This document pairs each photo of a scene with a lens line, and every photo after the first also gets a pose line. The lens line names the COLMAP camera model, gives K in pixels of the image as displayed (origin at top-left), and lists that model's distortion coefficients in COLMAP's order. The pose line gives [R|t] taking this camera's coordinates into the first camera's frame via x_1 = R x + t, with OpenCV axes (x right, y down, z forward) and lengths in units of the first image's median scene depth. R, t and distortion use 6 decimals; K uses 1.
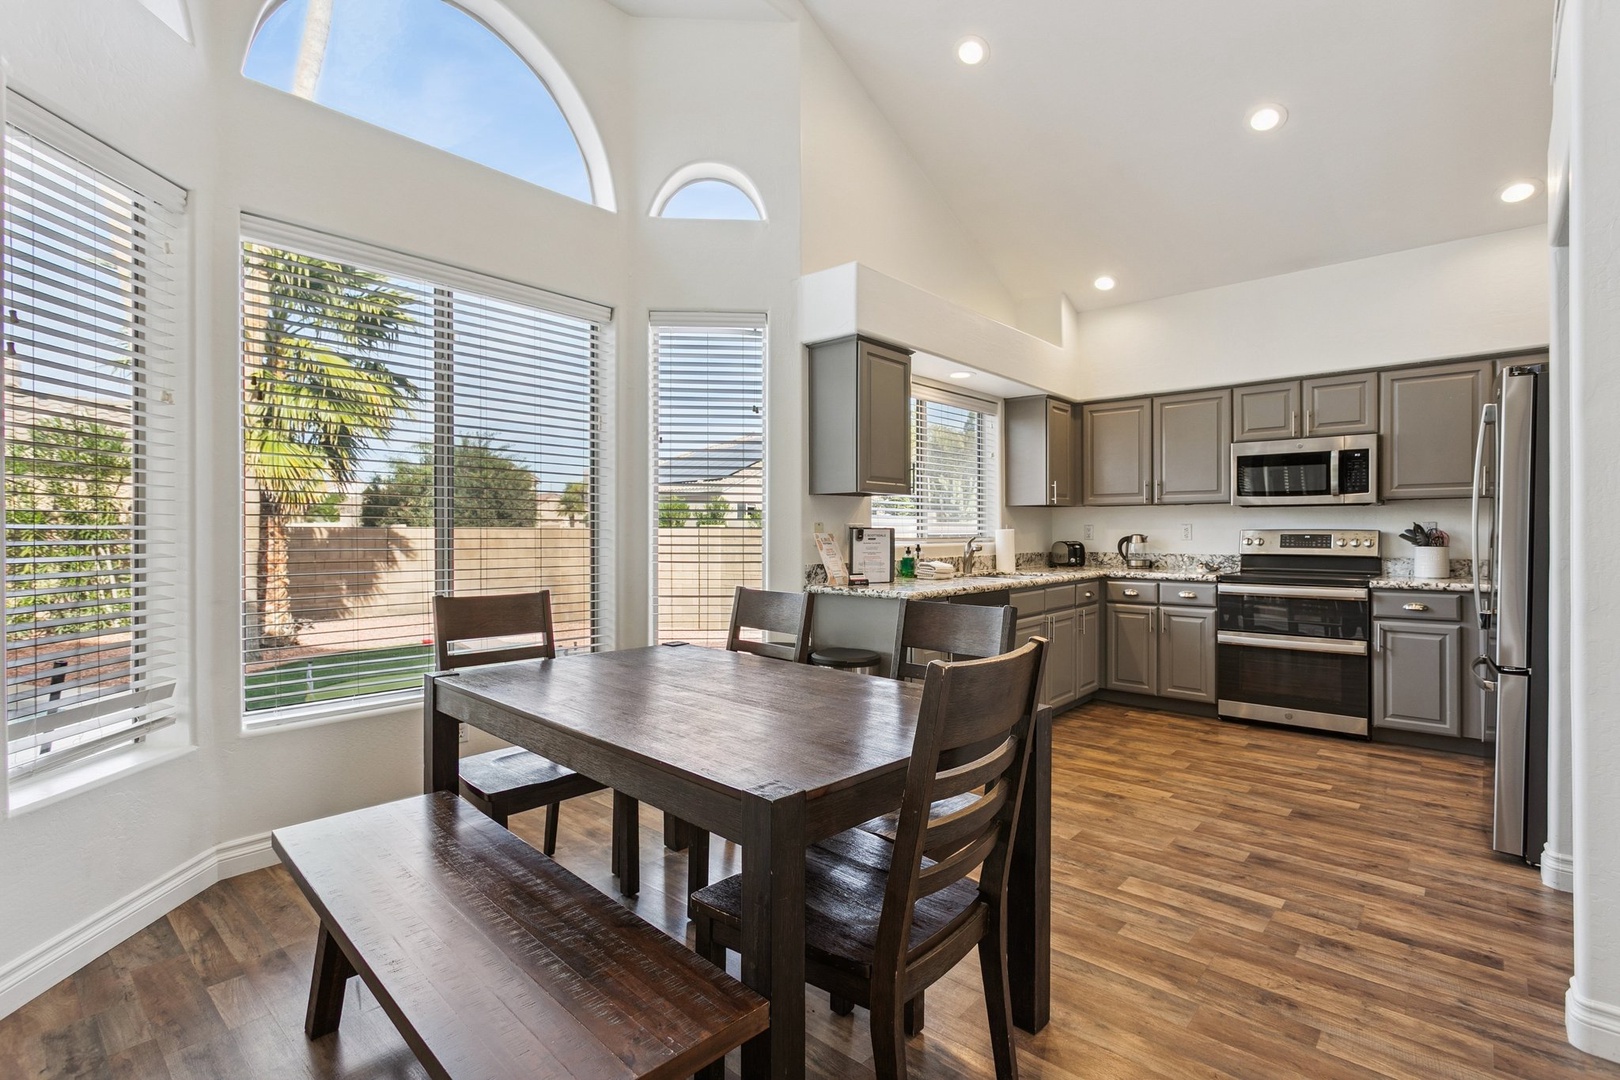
lens RADIAL K [[760.2, 0, 811.0], [0, 760.2, 532.6], [0, 0, 1]] dist [0.013489, -0.003063]
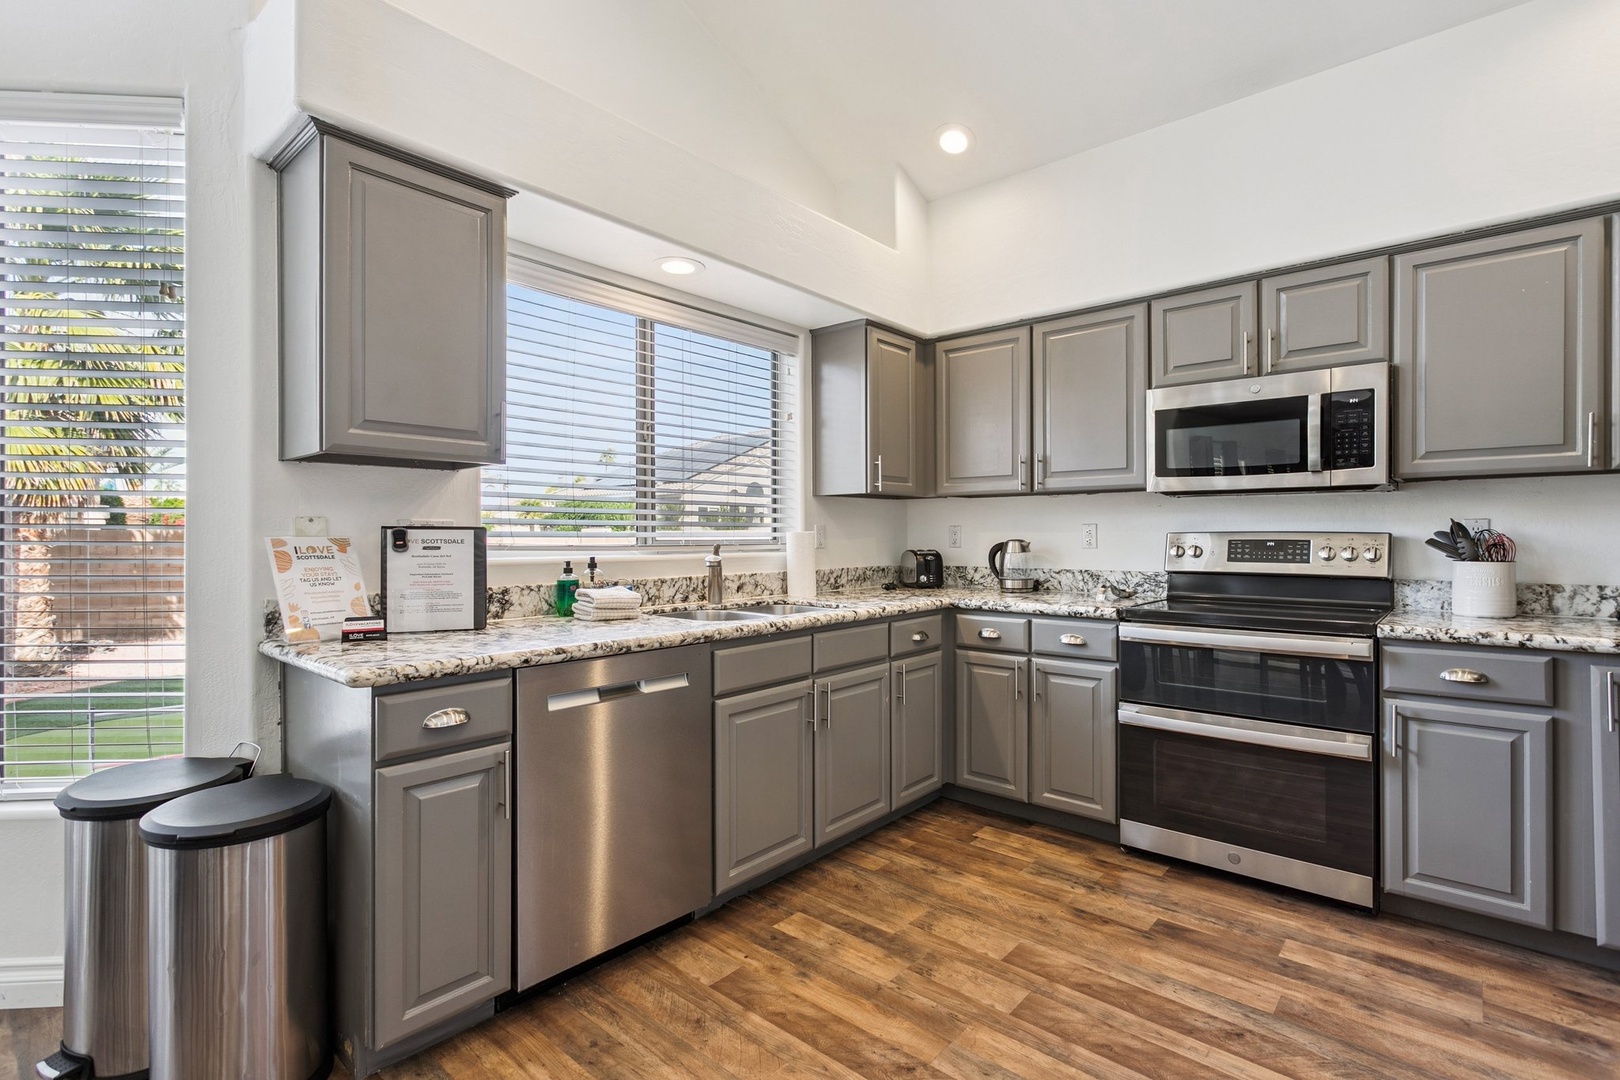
lens RADIAL K [[760.2, 0, 810.7], [0, 760.2, 535.1], [0, 0, 1]] dist [0.013489, -0.003063]
pose [[1.000000, 0.000414, 0.000884, 0.292291], [-0.000411, 0.999995, -0.003286, 0.000851], [-0.000885, 0.003286, 0.999994, 0.406872]]
